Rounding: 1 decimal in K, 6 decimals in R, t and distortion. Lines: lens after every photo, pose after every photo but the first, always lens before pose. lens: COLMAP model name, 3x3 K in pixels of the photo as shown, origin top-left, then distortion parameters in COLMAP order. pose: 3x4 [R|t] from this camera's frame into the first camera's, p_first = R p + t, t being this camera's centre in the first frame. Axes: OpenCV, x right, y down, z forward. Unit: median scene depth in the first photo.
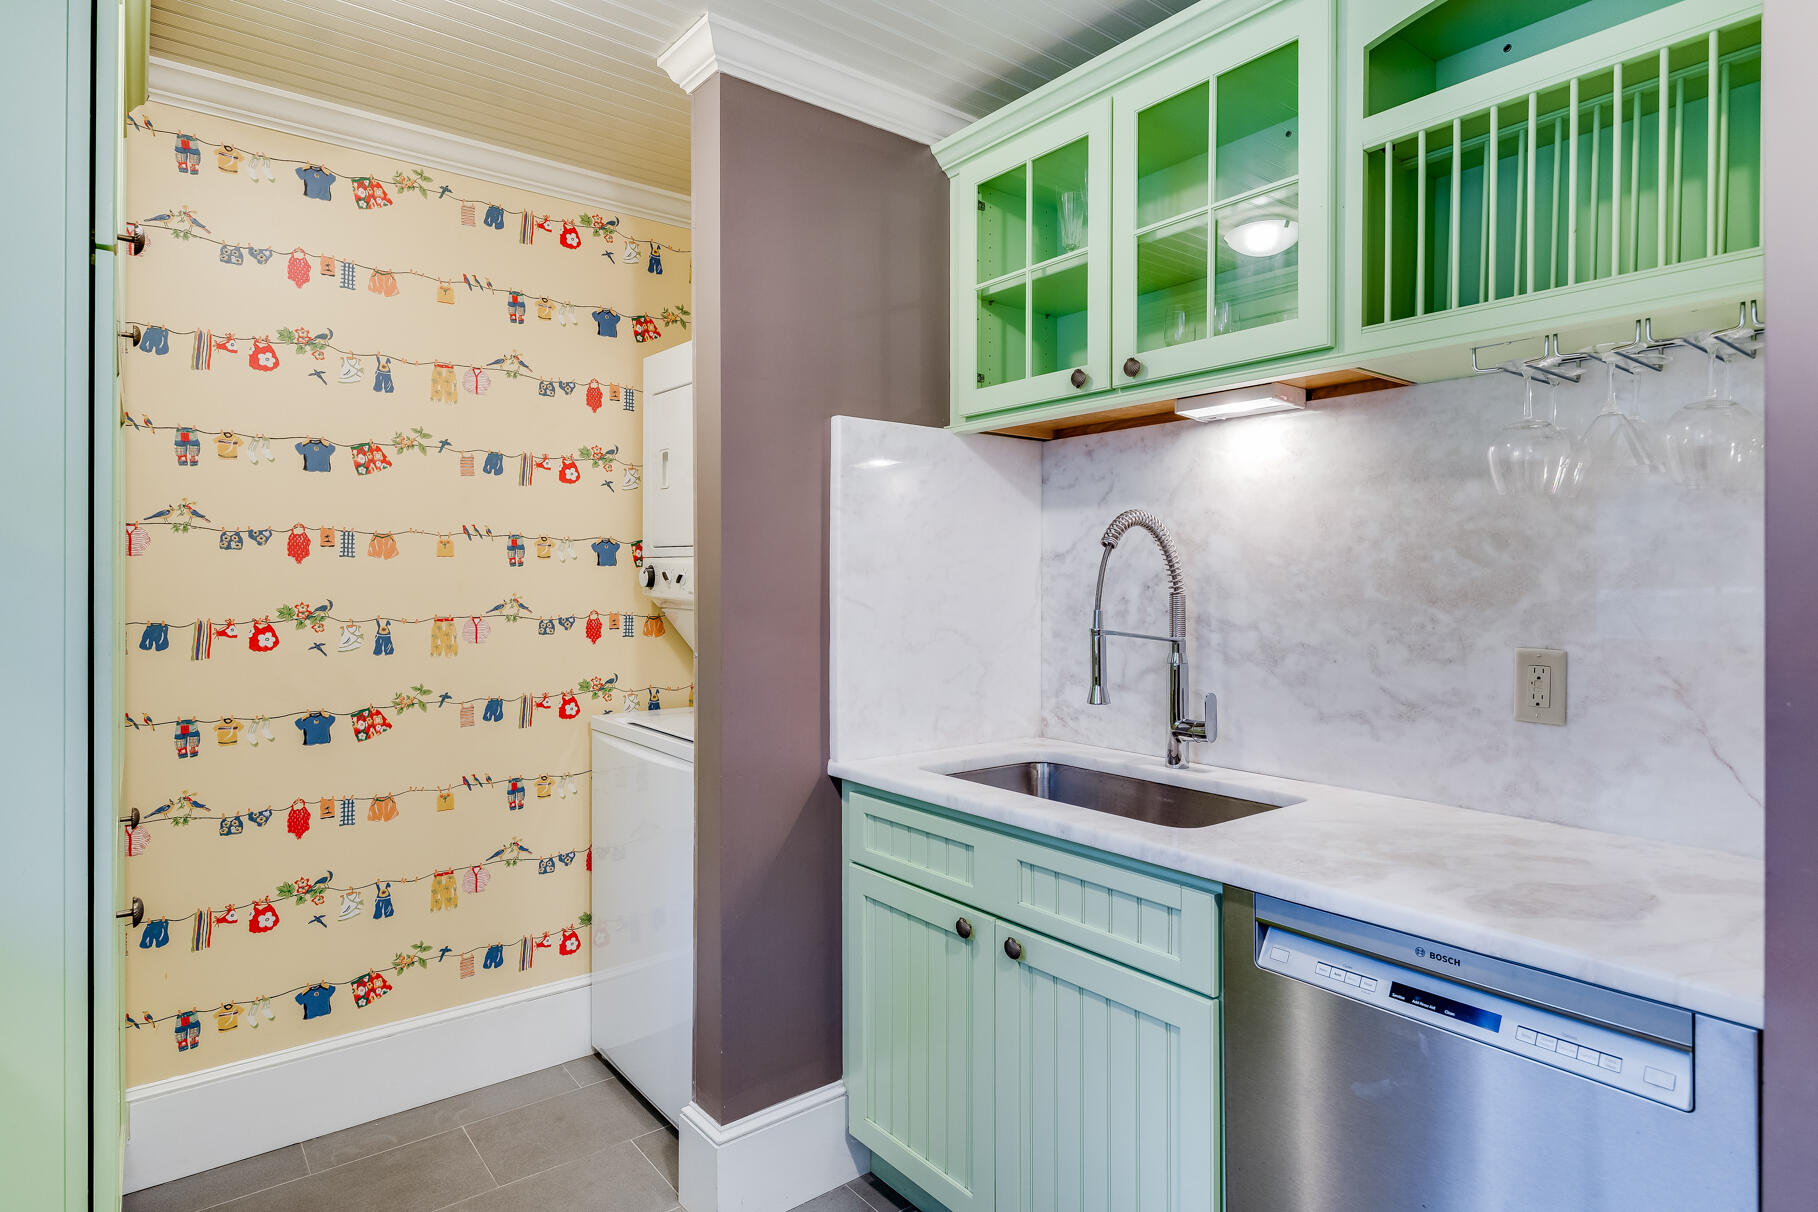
lens RADIAL K [[987.8, 0, 908.4], [0, 987.8, 597.8], [0, 0, 1]] dist [-0.004458, -0.000794]
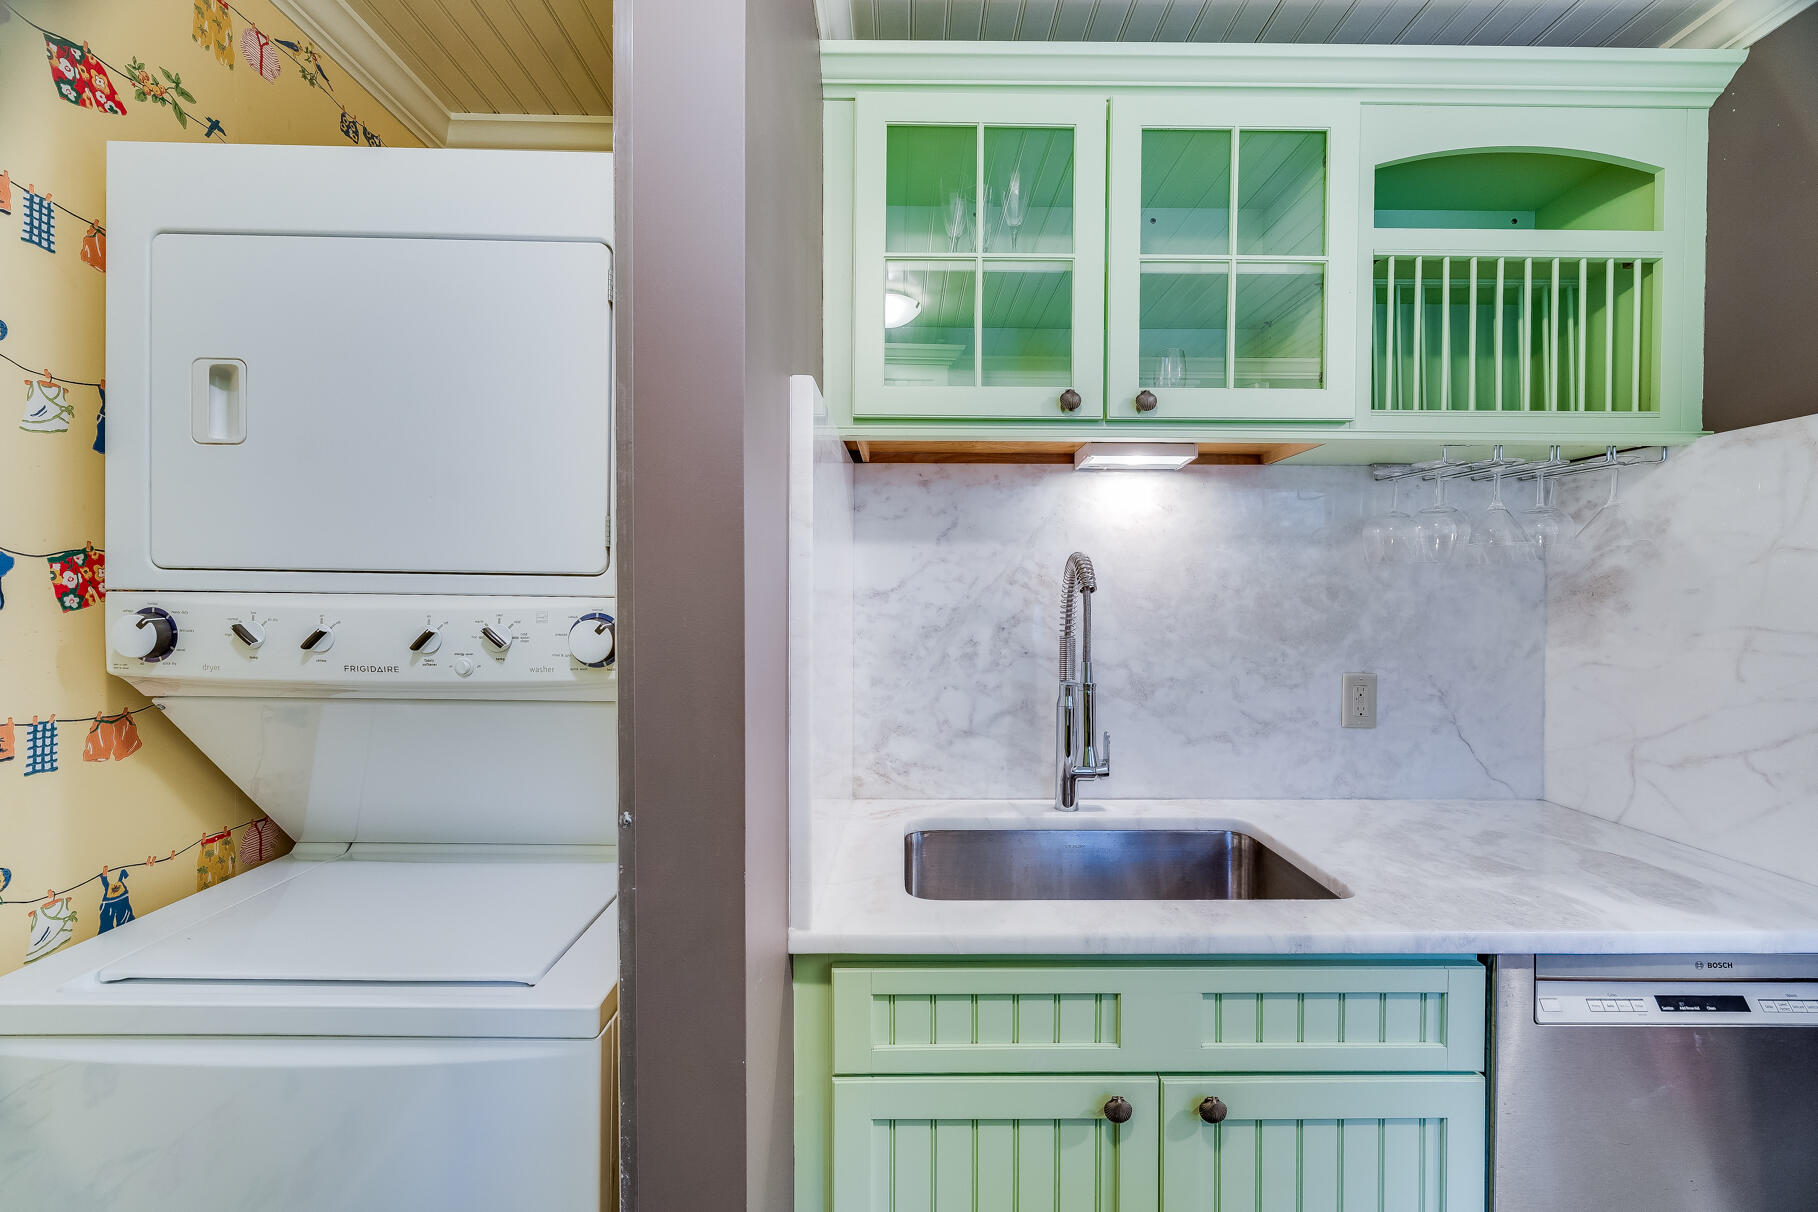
lens RADIAL K [[701.3, 0, 909.1], [0, 701.3, 606.3], [0, 0, 1]] dist [-0.002689, 0.000208]
pose [[0.617231, -0.014253, 0.786653, -0.440793], [0.010004, 0.999897, 0.010267, -0.049962], [-0.786719, 0.001532, 0.617310, 0.782351]]
